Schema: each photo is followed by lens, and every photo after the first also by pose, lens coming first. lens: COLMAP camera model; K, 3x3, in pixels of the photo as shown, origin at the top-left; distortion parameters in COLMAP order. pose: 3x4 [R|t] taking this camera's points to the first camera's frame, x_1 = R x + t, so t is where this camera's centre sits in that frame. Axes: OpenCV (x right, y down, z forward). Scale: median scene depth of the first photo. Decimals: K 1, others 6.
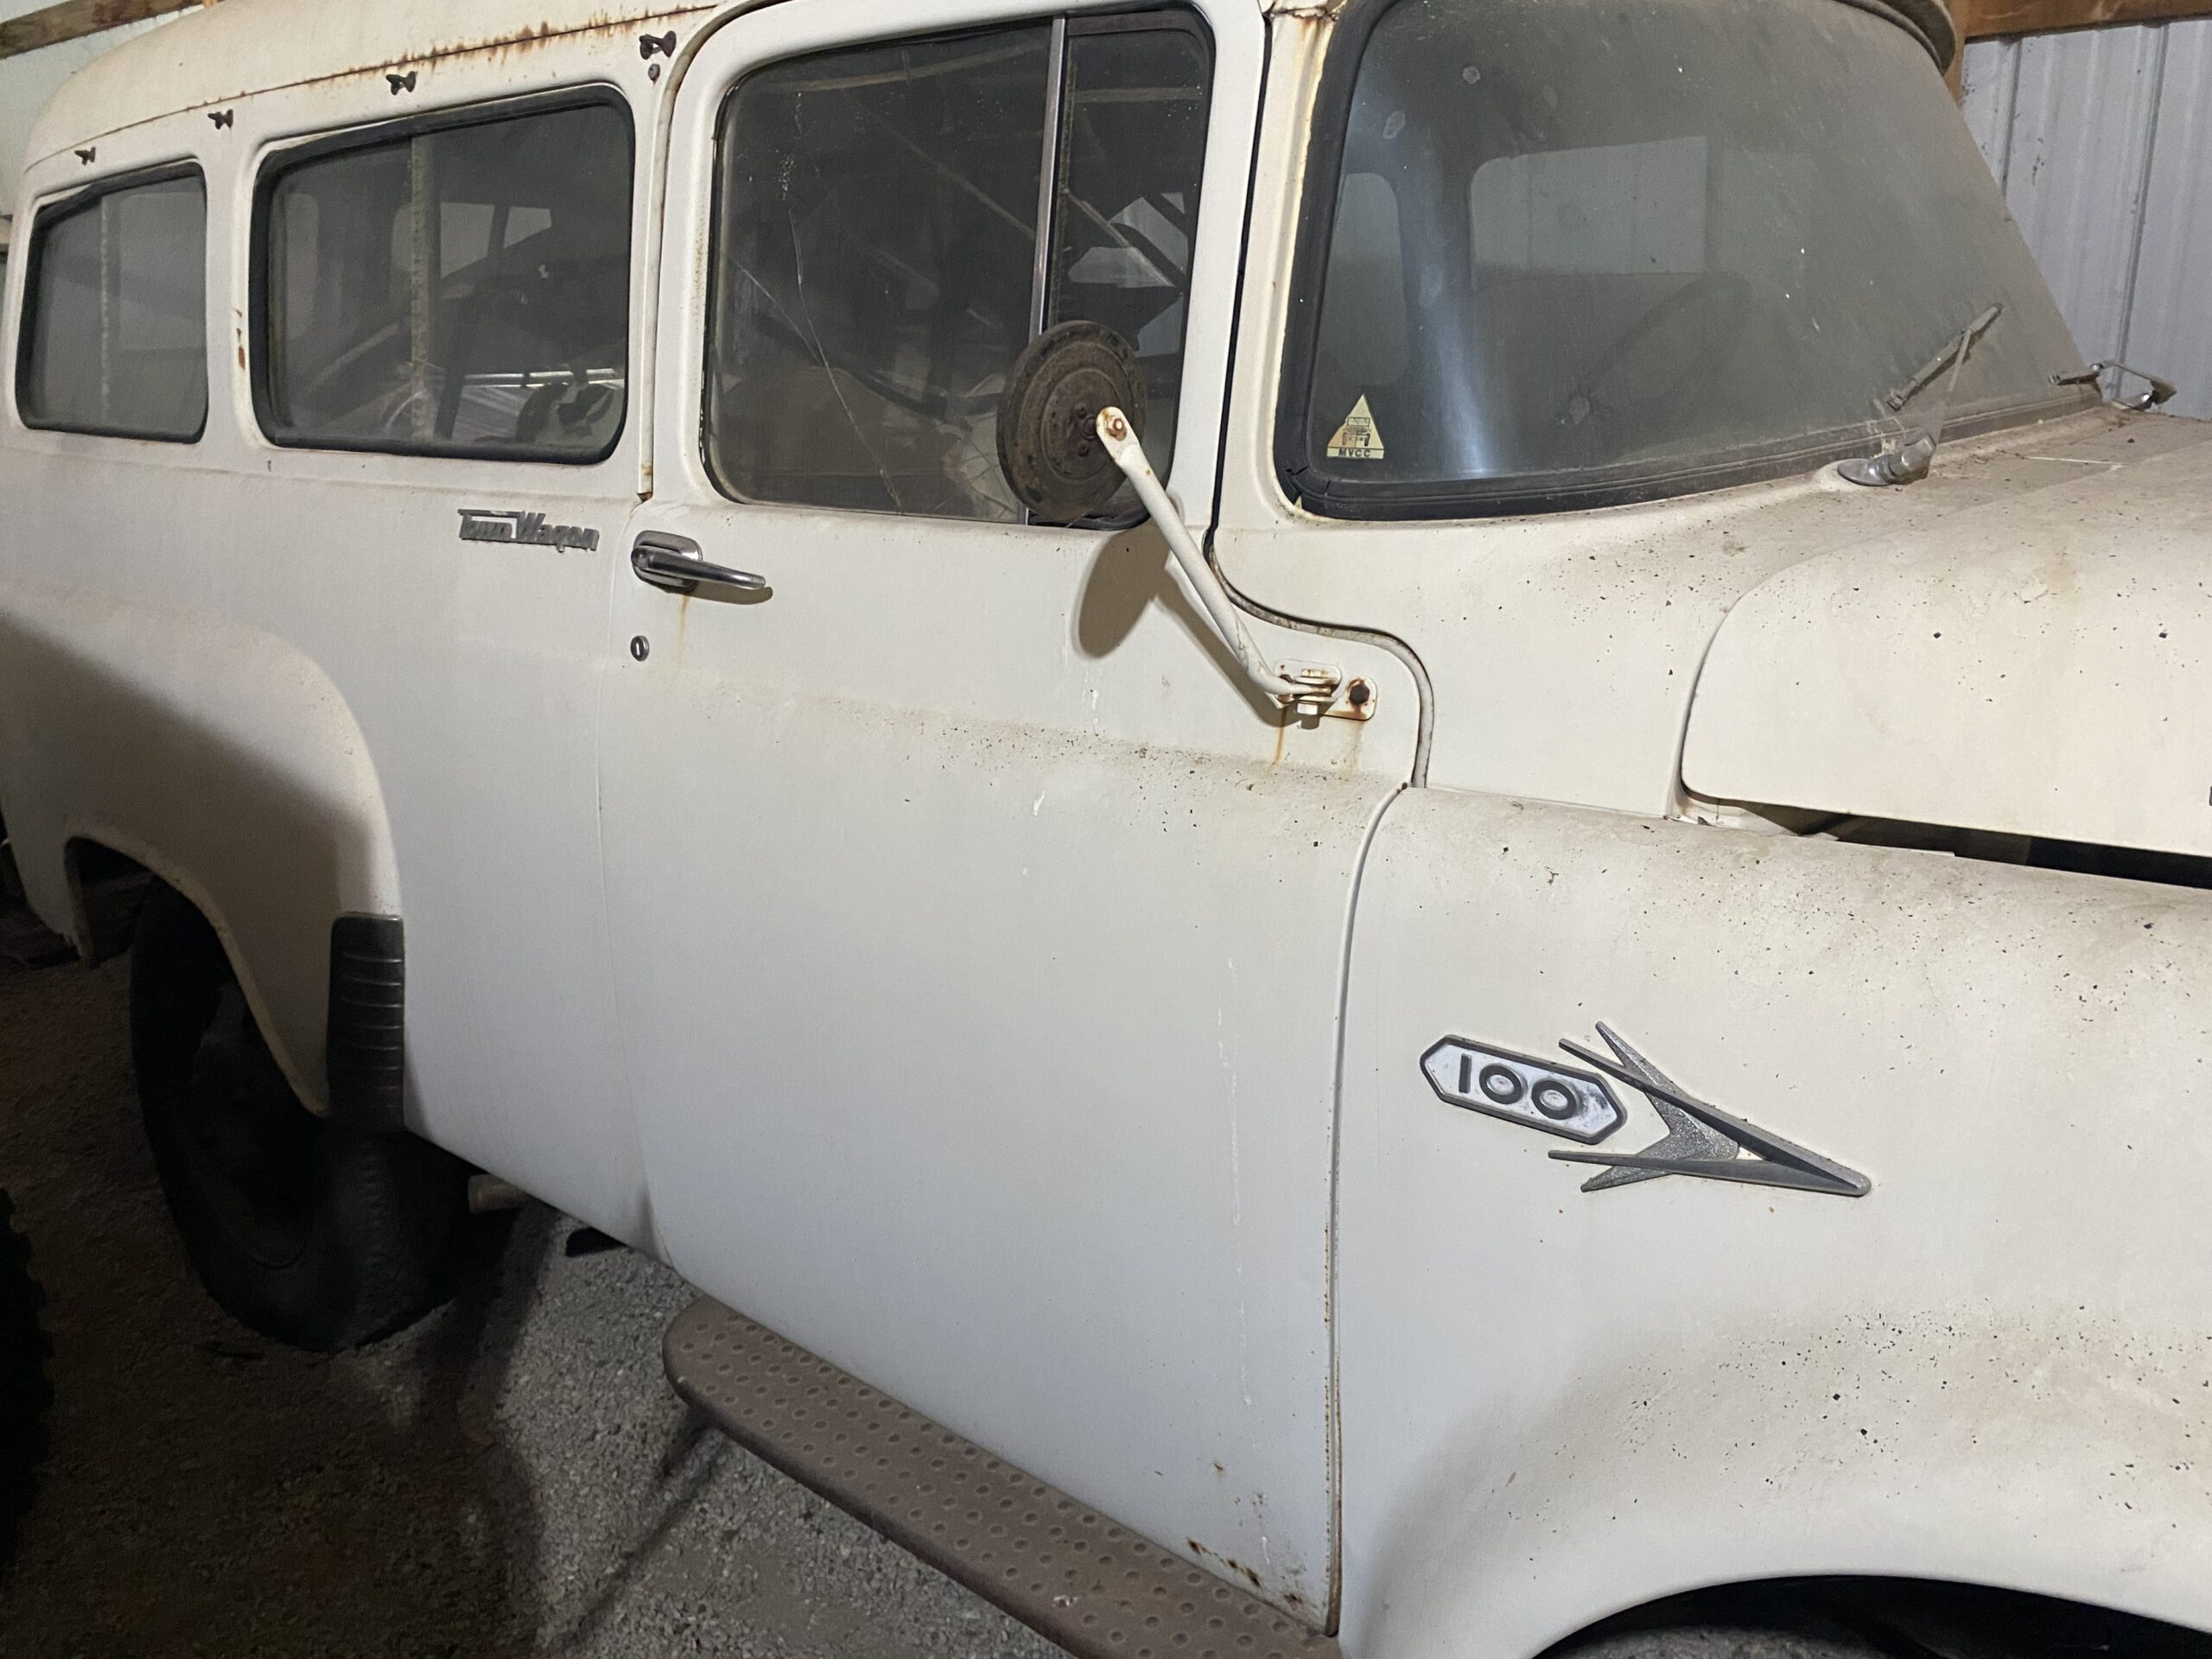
lens RADIAL K [[1698.2, 0, 1106.0], [0, 1698.2, 829.5], [0, 0, 1]] dist [0.102085, -0.195916]
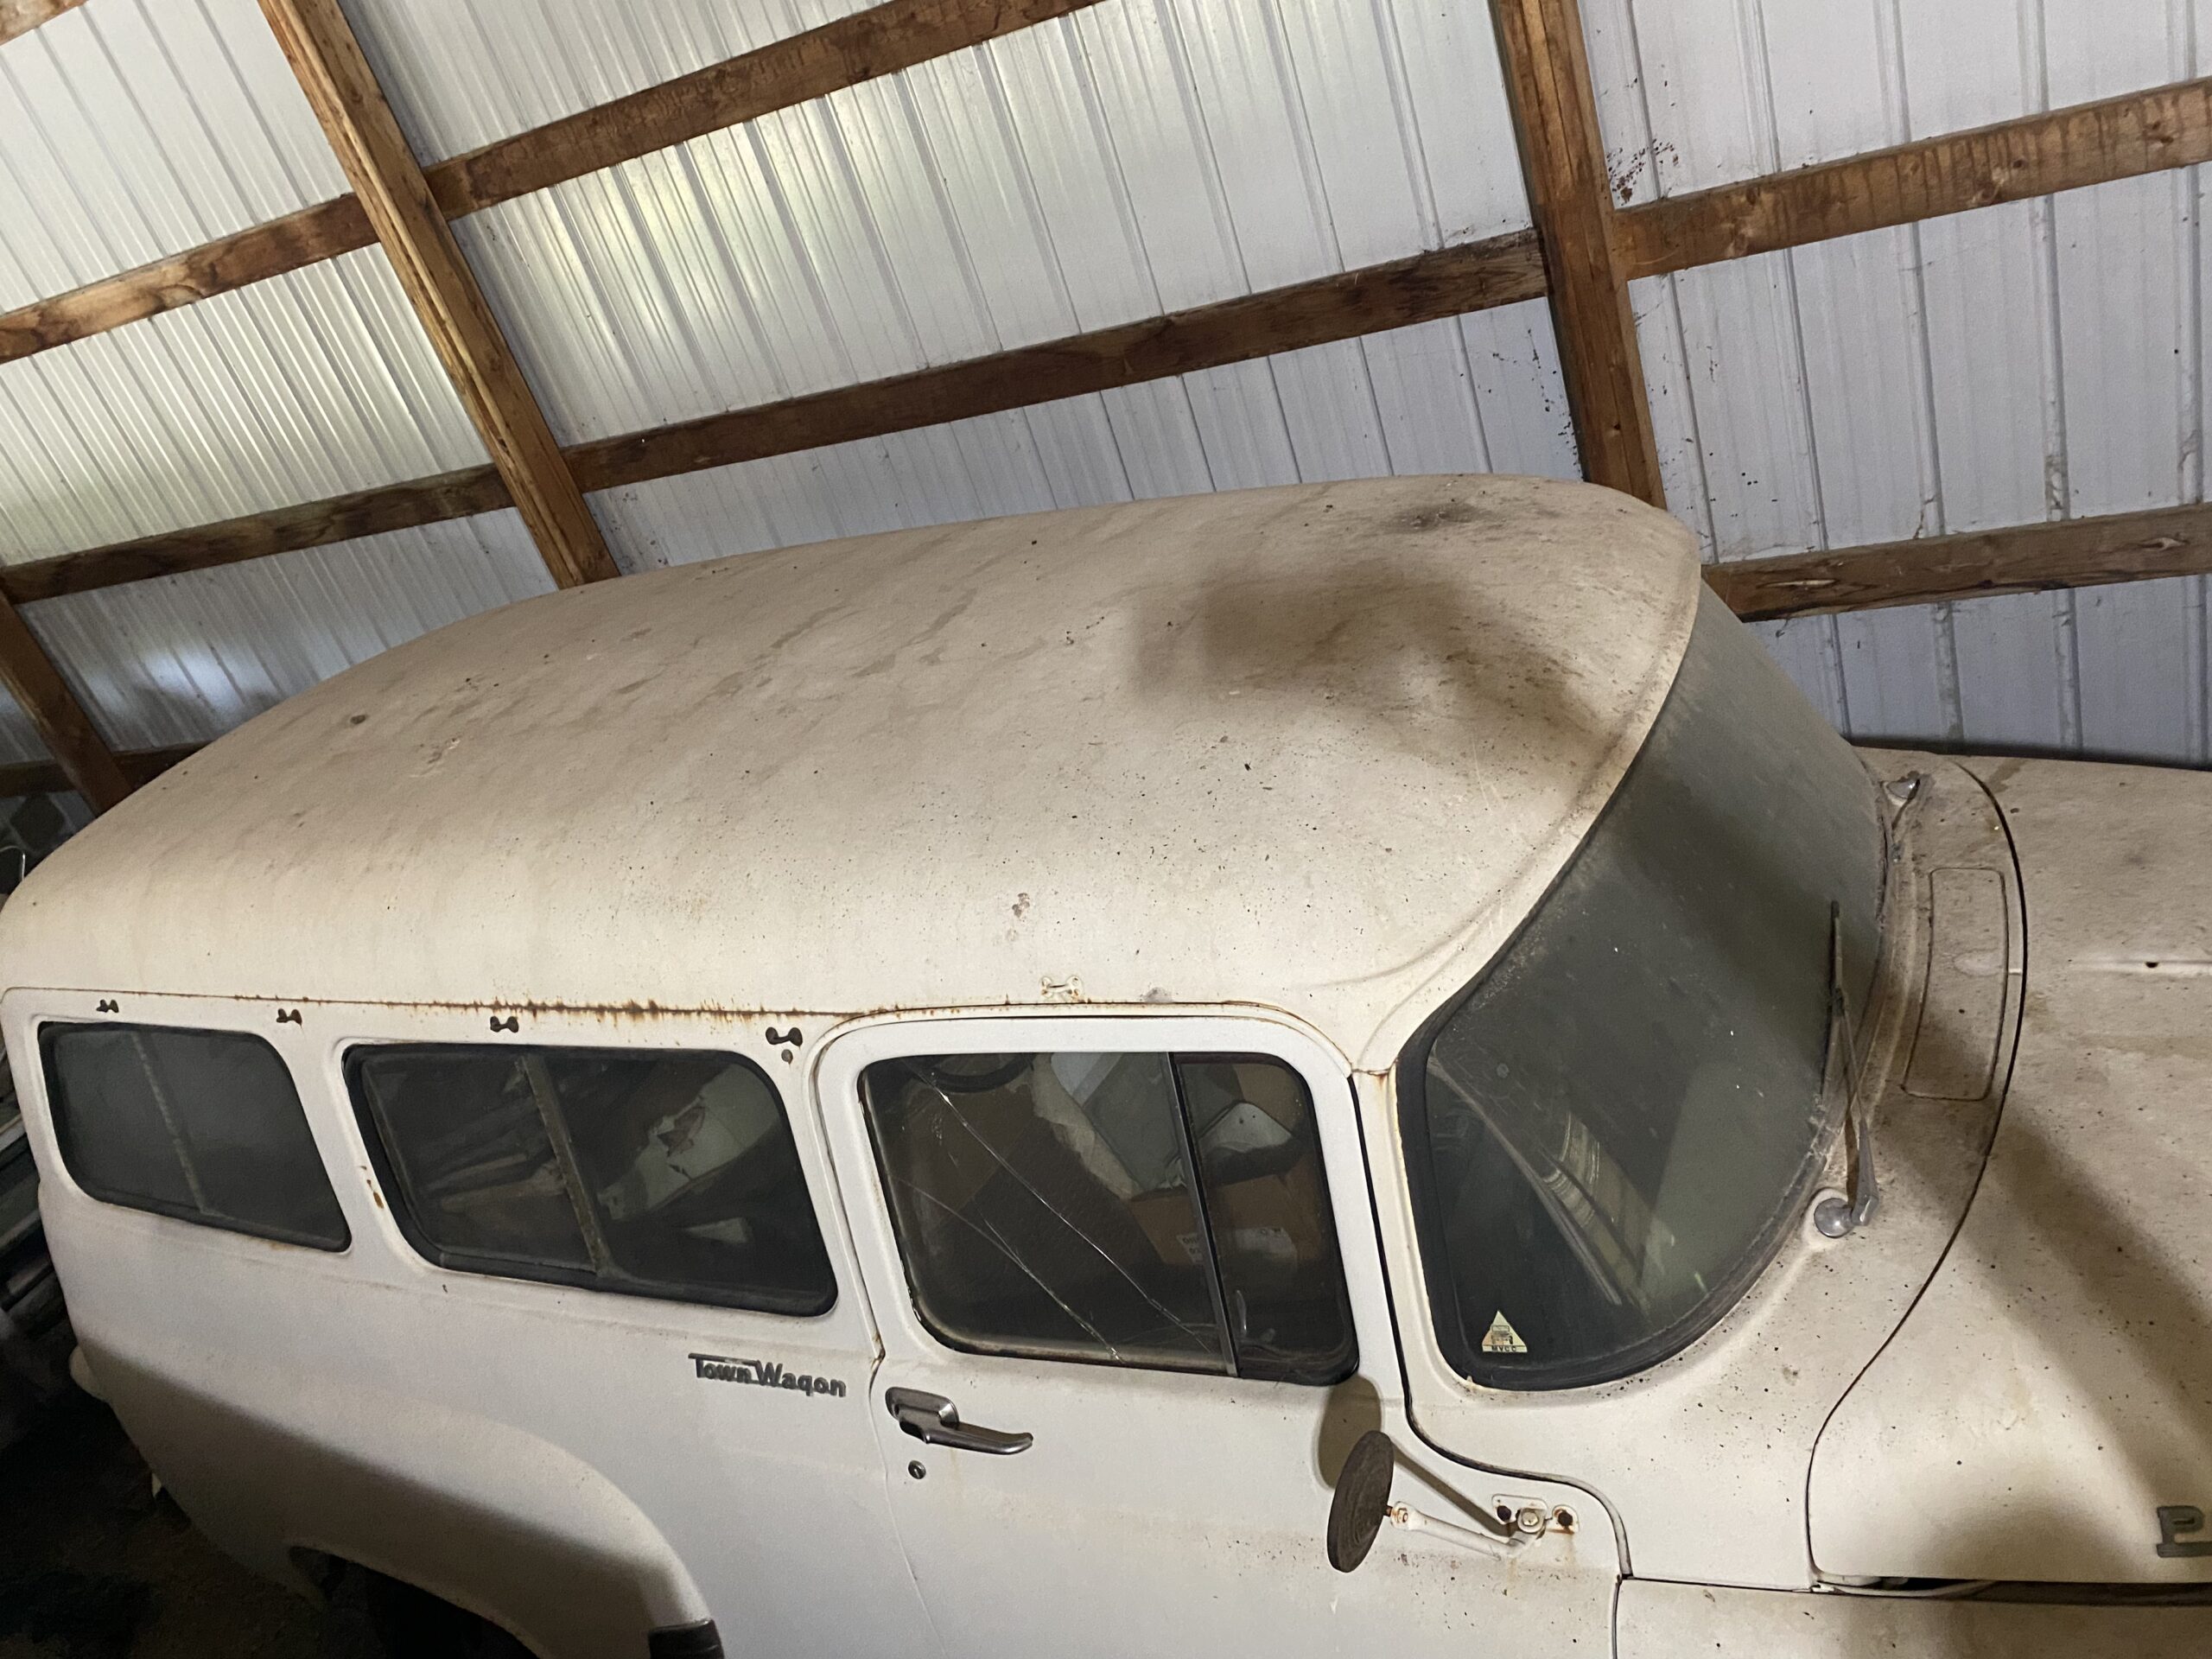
lens RADIAL K [[1687.0, 0, 1107.2], [0, 1687.0, 819.4], [0, 0, 1]] dist [0.040803, -0.052301]
pose [[0.938620, -0.328004, 0.106798, -0.121301], [0.315126, 0.941265, 0.121308, -0.670101], [-0.140315, -0.080208, 0.986853, -0.203213]]
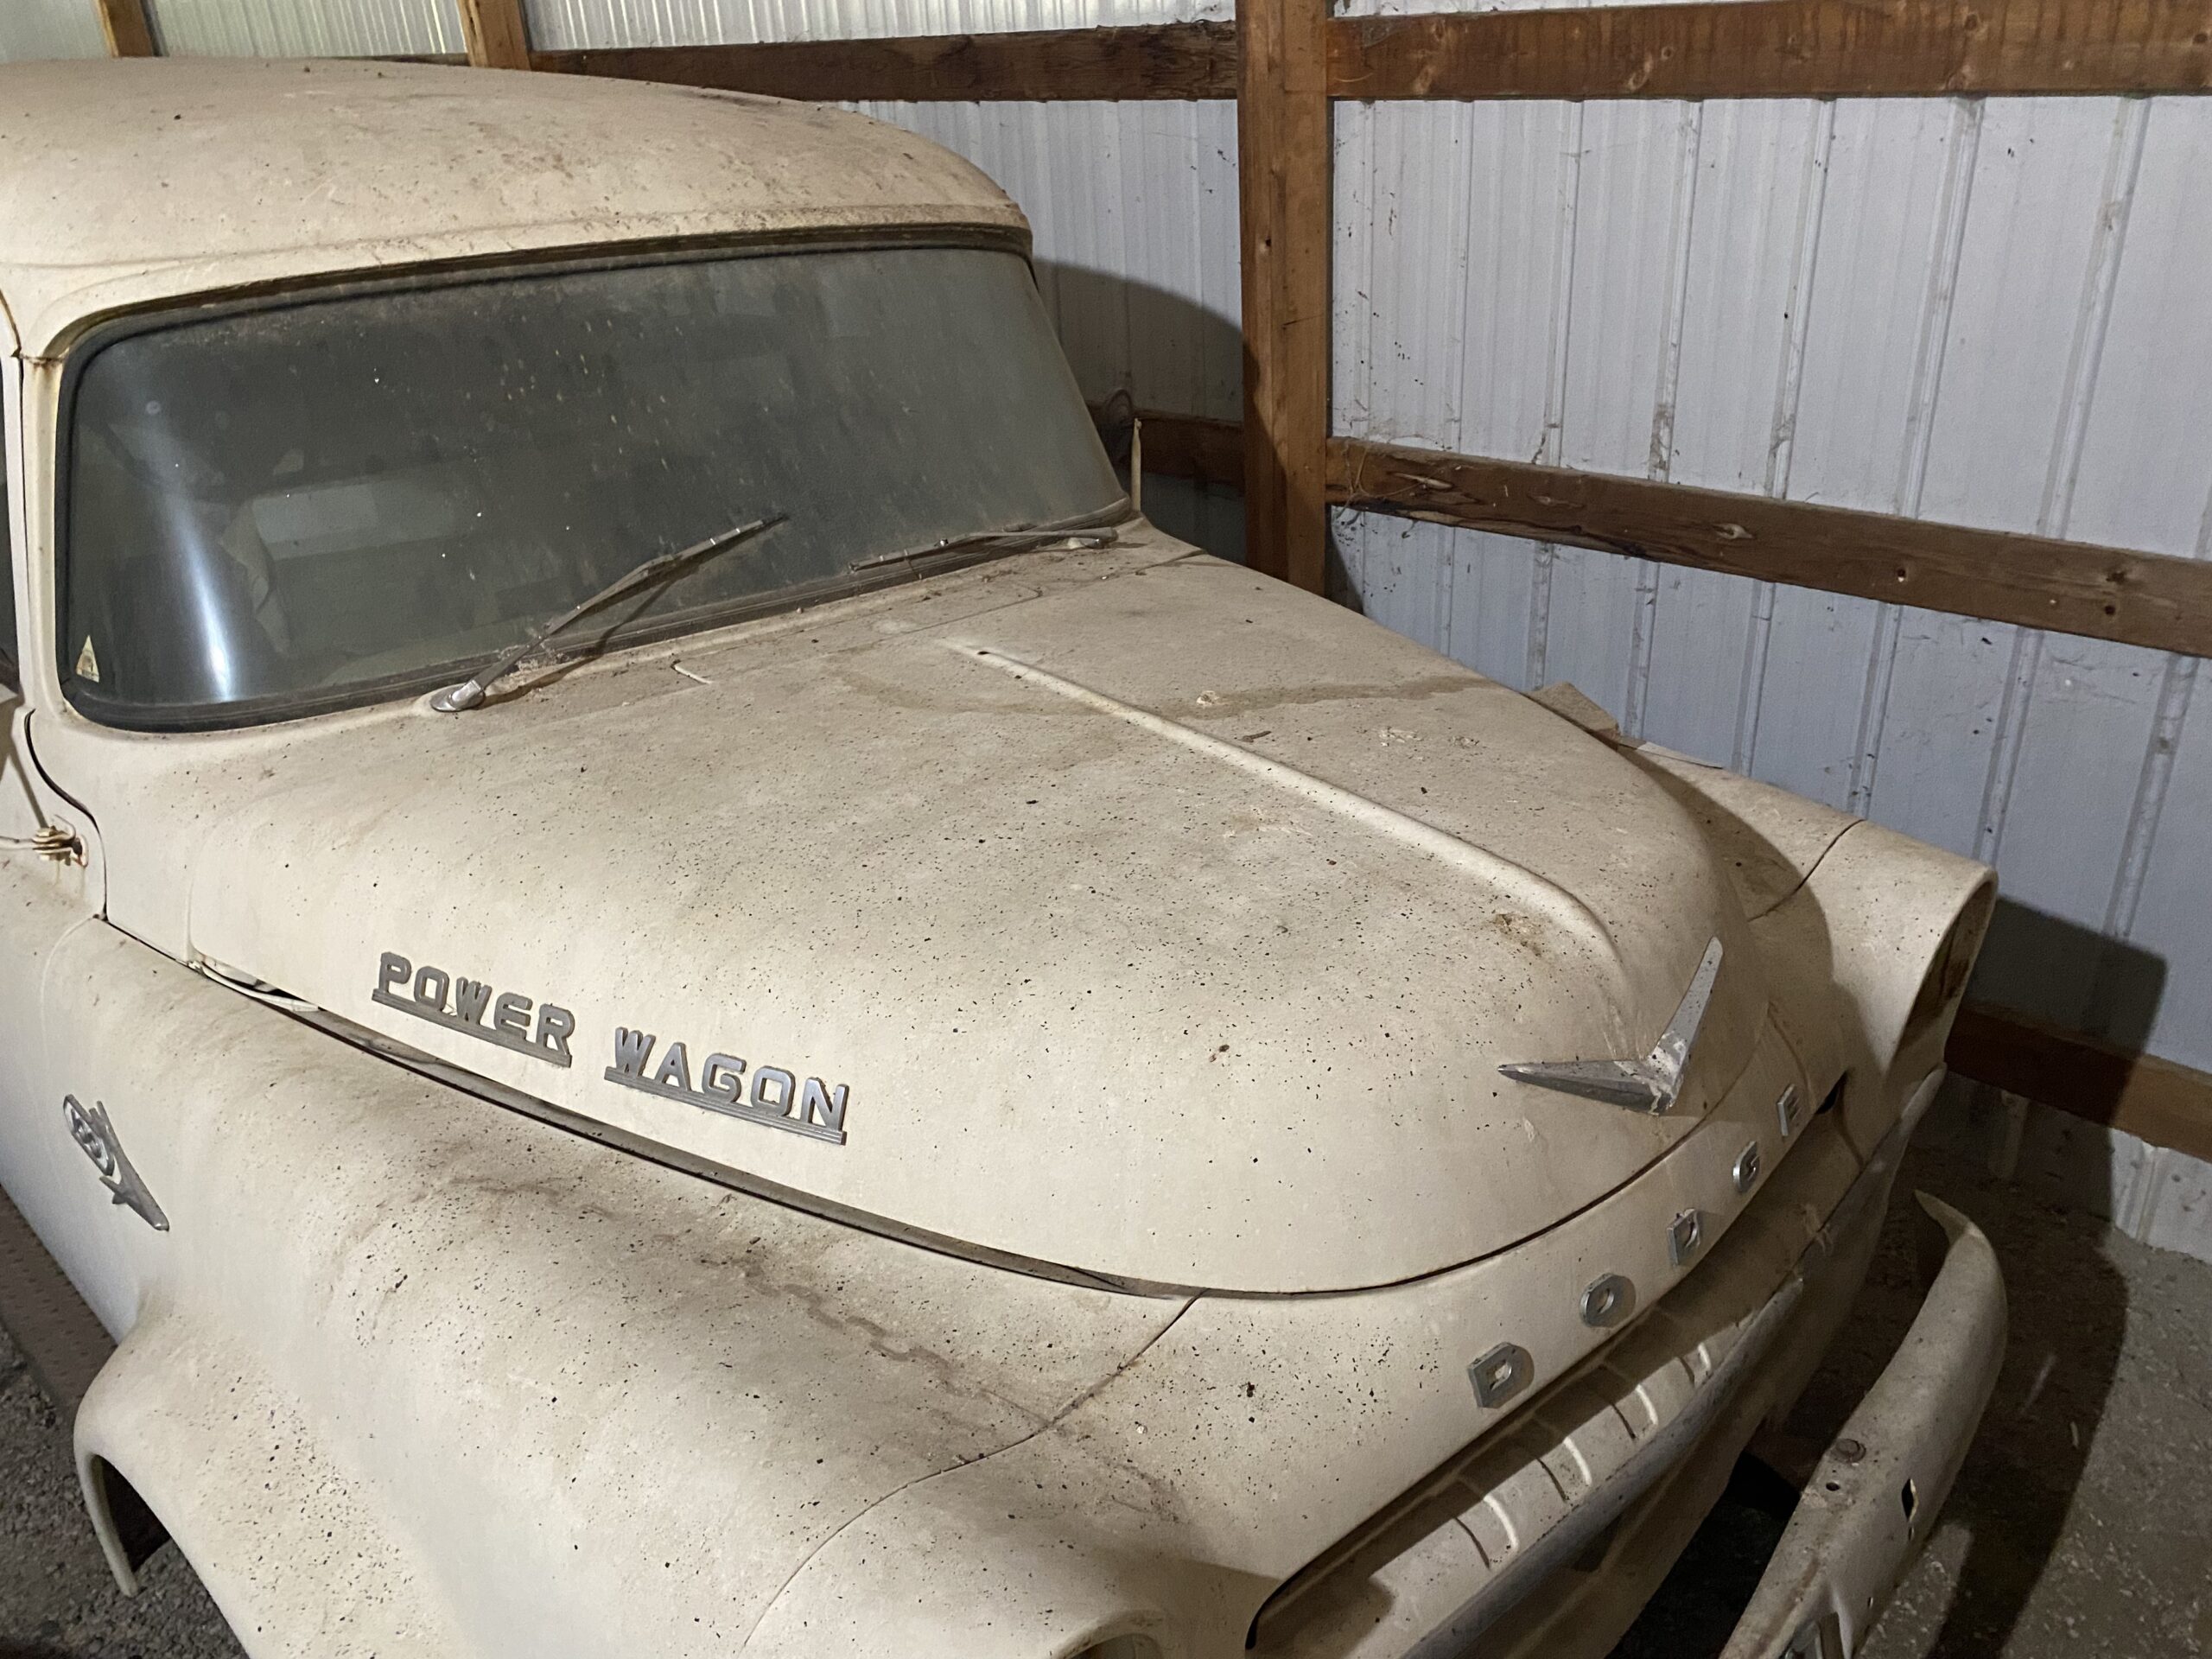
lens RADIAL K [[1687.0, 0, 1107.2], [0, 1687.0, 819.4], [0, 0, 1]] dist [0.040803, -0.052301]
pose [[0.996801, 0.044347, -0.066498, 0.822517], [-0.036403, 0.992552, 0.116253, -0.223628], [0.071158, -0.113461, 0.990991, -0.268482]]
